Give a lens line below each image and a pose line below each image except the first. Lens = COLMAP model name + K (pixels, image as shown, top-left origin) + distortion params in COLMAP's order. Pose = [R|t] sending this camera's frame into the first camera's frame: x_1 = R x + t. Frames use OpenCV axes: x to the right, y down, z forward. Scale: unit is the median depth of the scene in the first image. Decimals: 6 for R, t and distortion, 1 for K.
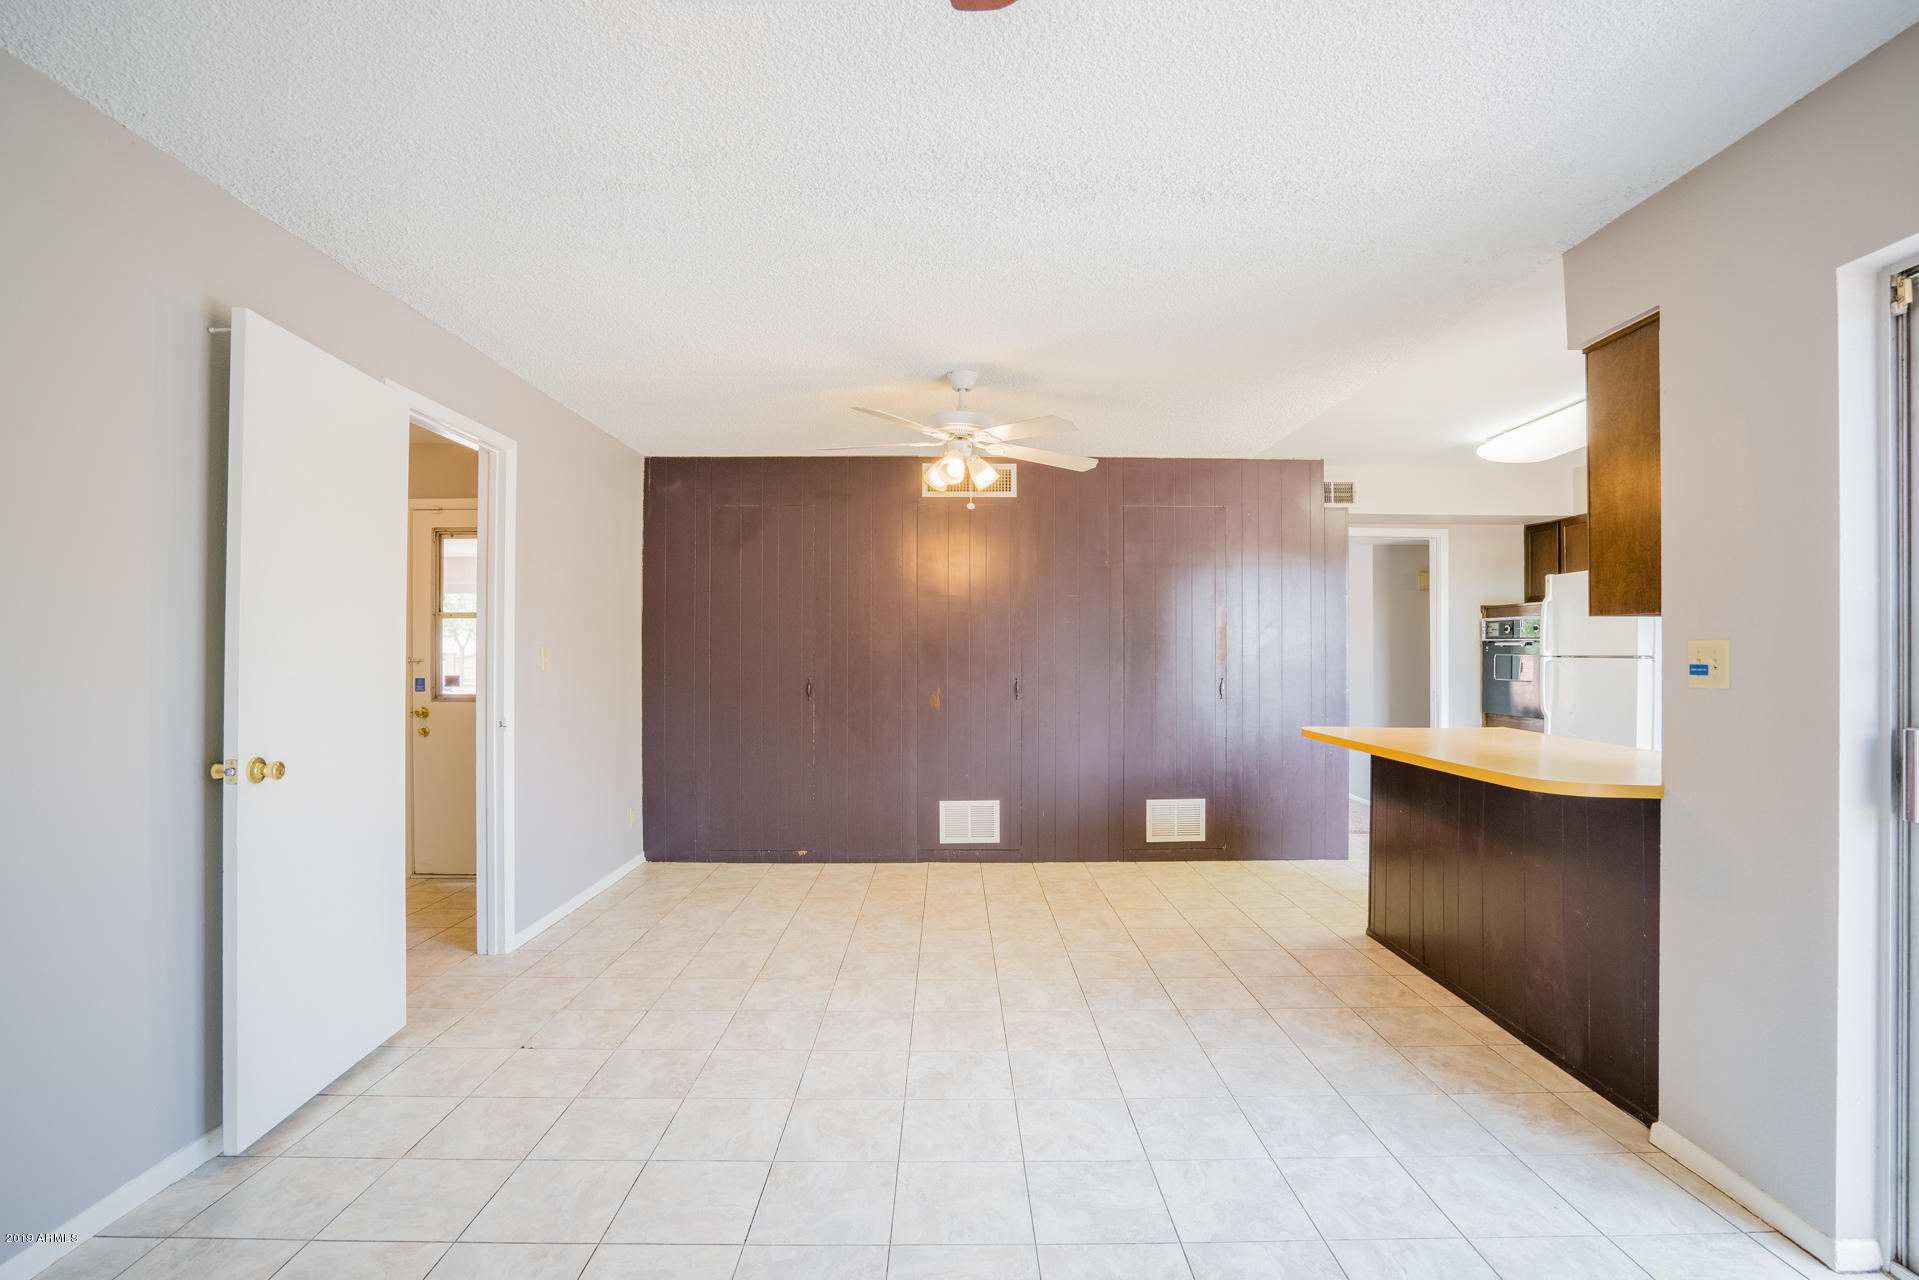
lens RADIAL K [[896.2, 0, 962.1], [0, 896.2, 642.0], [0, 0, 1]] dist [-0.044817, 0.011942]
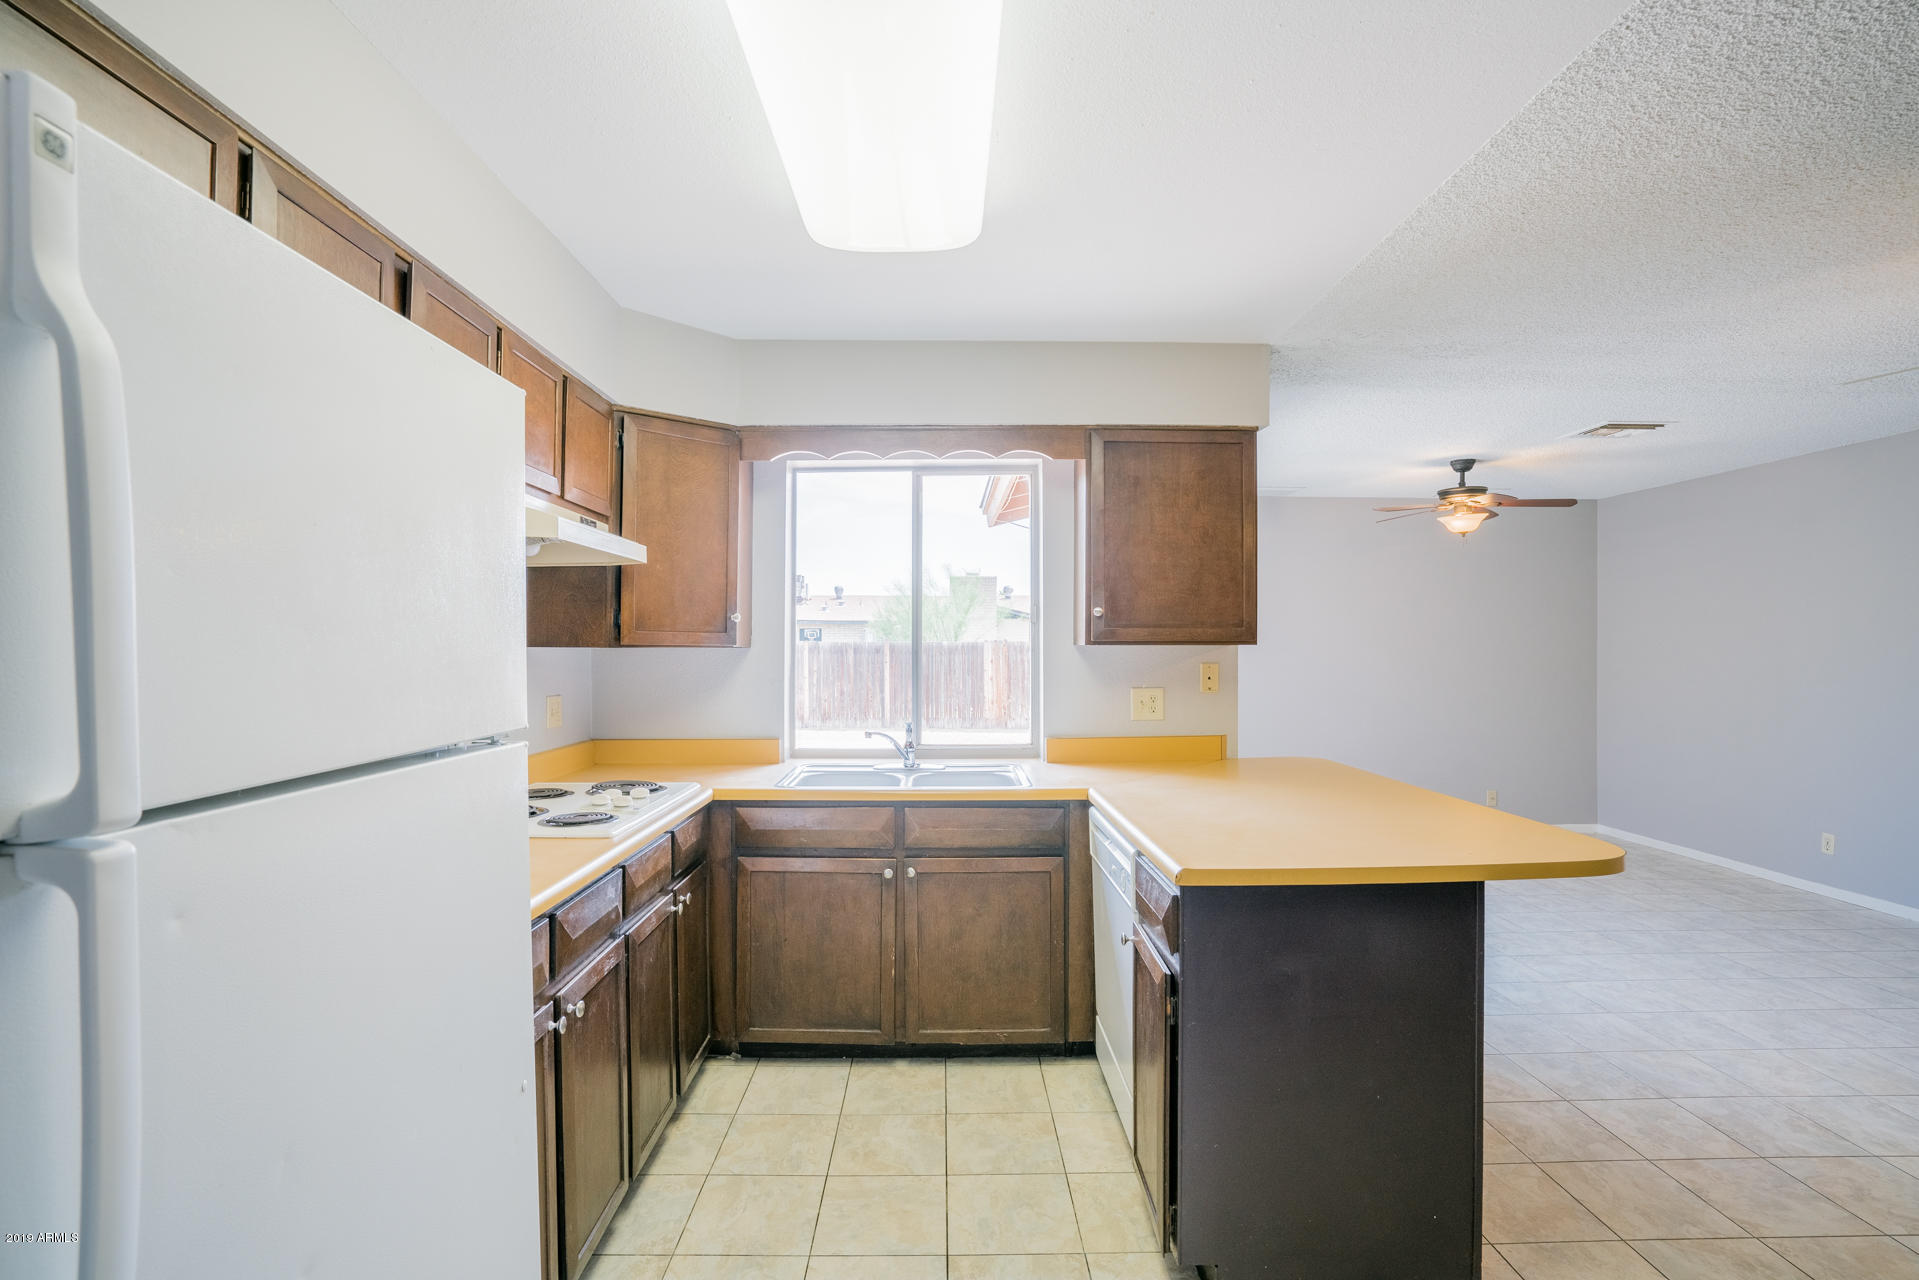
lens RADIAL K [[896.2, 0, 956.3], [0, 896.2, 643.0], [0, 0, 1]] dist [-0.044817, 0.011942]
pose [[-0.999979, -0.004747, -0.004448, 1.096917], [-0.004708, 0.999951, -0.008727, -0.008989], [0.004489, -0.008706, -0.999952, 2.167302]]
